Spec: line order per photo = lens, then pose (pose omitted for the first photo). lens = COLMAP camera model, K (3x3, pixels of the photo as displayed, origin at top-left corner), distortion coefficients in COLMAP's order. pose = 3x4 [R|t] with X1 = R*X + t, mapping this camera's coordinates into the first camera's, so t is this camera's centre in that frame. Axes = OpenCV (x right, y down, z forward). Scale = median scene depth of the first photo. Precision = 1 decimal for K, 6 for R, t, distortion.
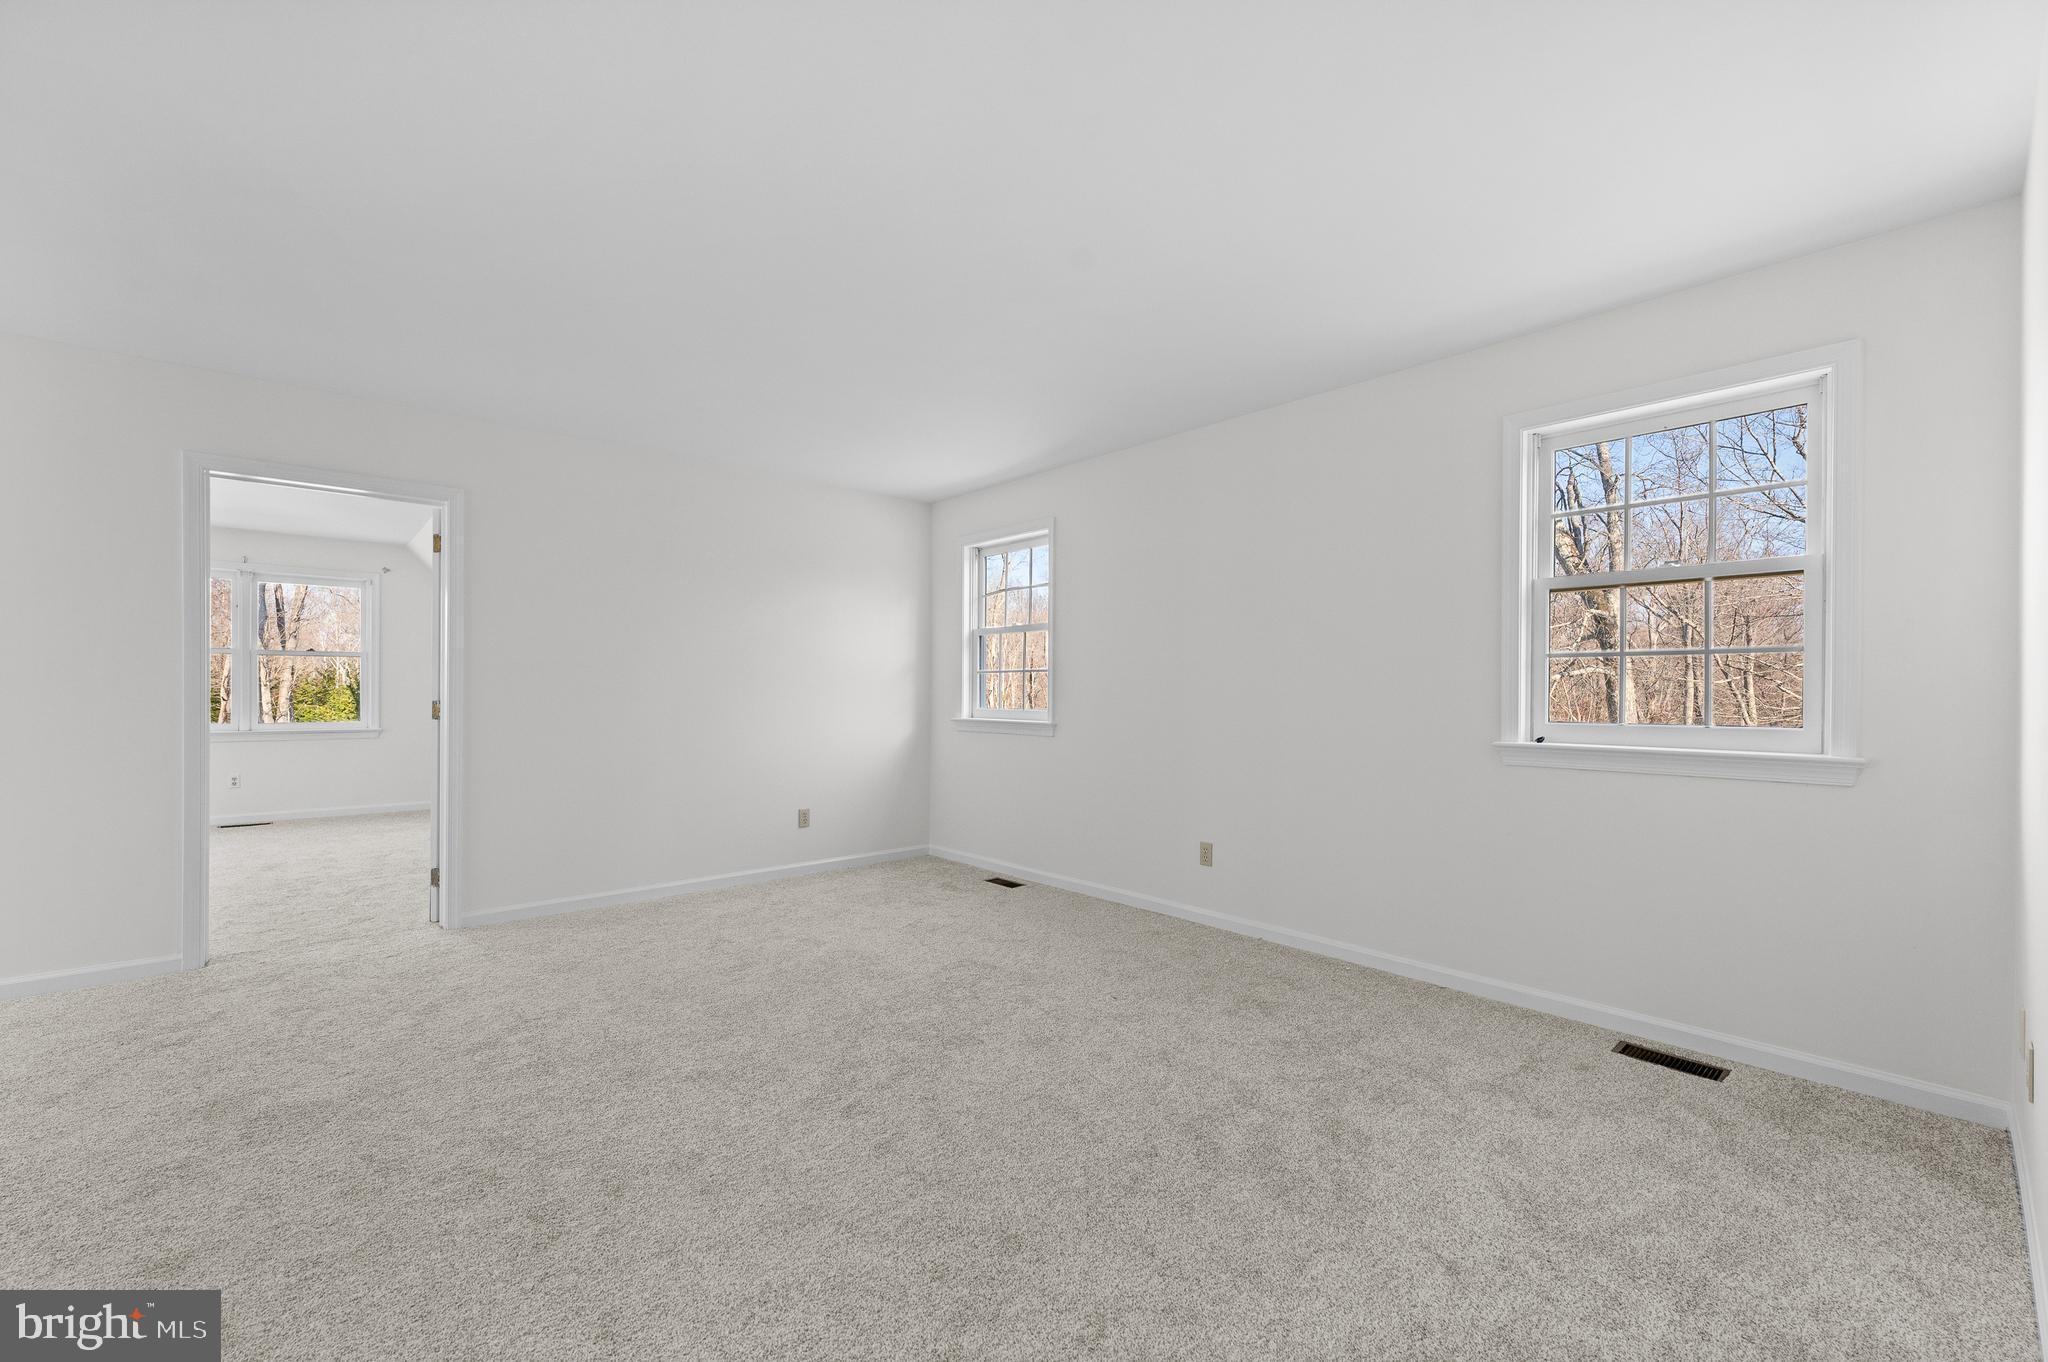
lens RADIAL K [[839.5, 0, 1031.2], [0, 839.5, 691.4], [0, 0, 1]] dist [-0.001354, -0.000052]
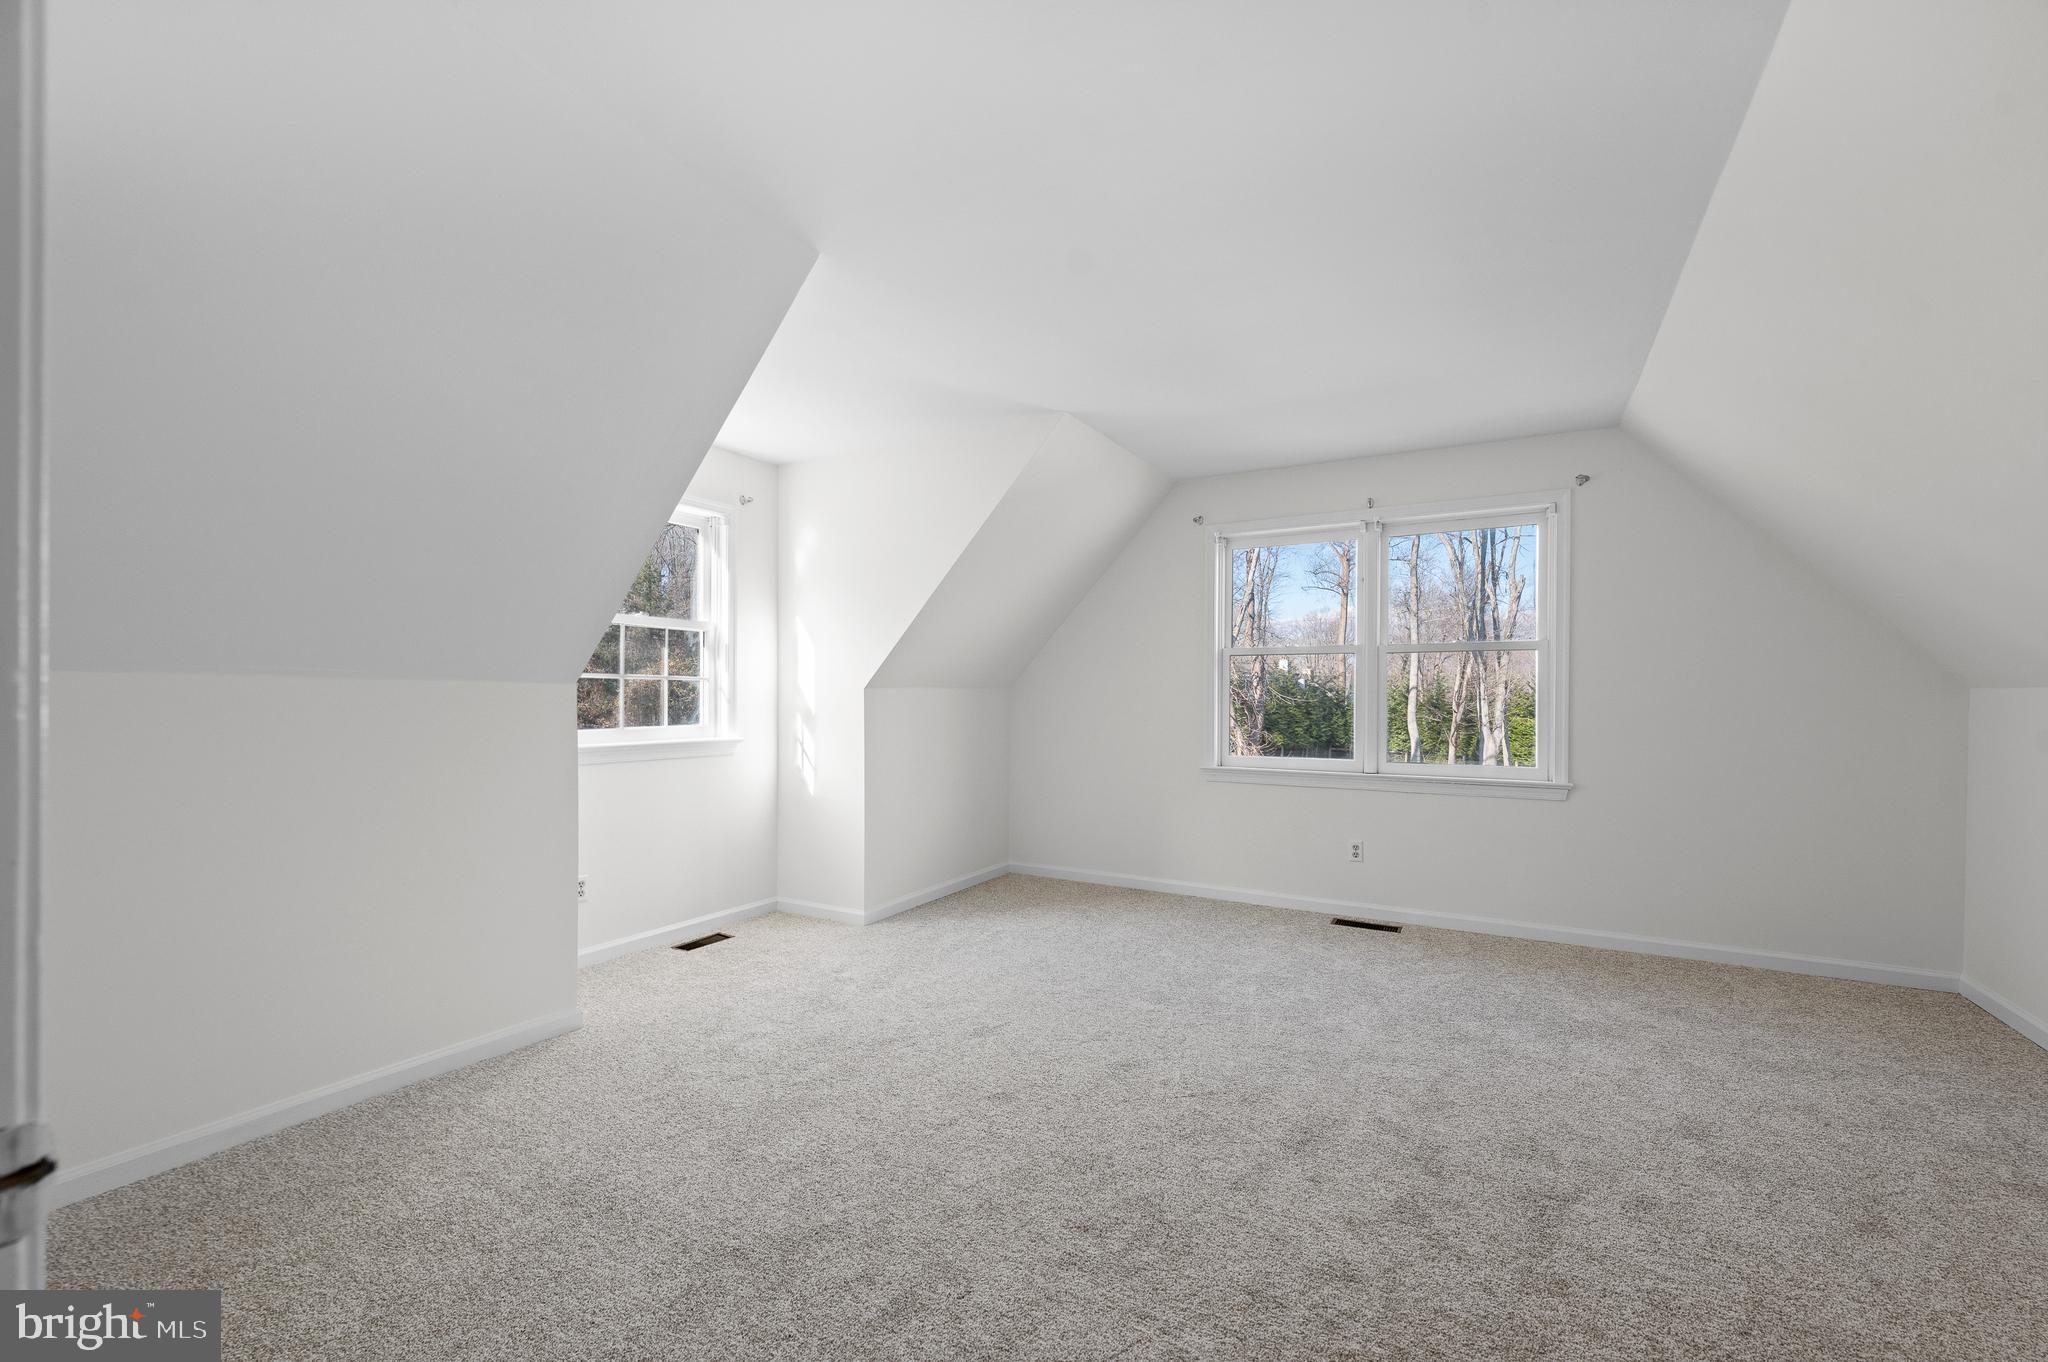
lens RADIAL K [[839.5, 0, 1022.1], [0, 839.5, 697.4], [0, 0, 1]] dist [-0.001354, -0.000052]
pose [[0.313243, 0.002180, -0.949670, -0.072189], [-0.011443, 0.999933, -0.001479, -0.001087], [0.949604, 0.011330, 0.313247, 0.095574]]
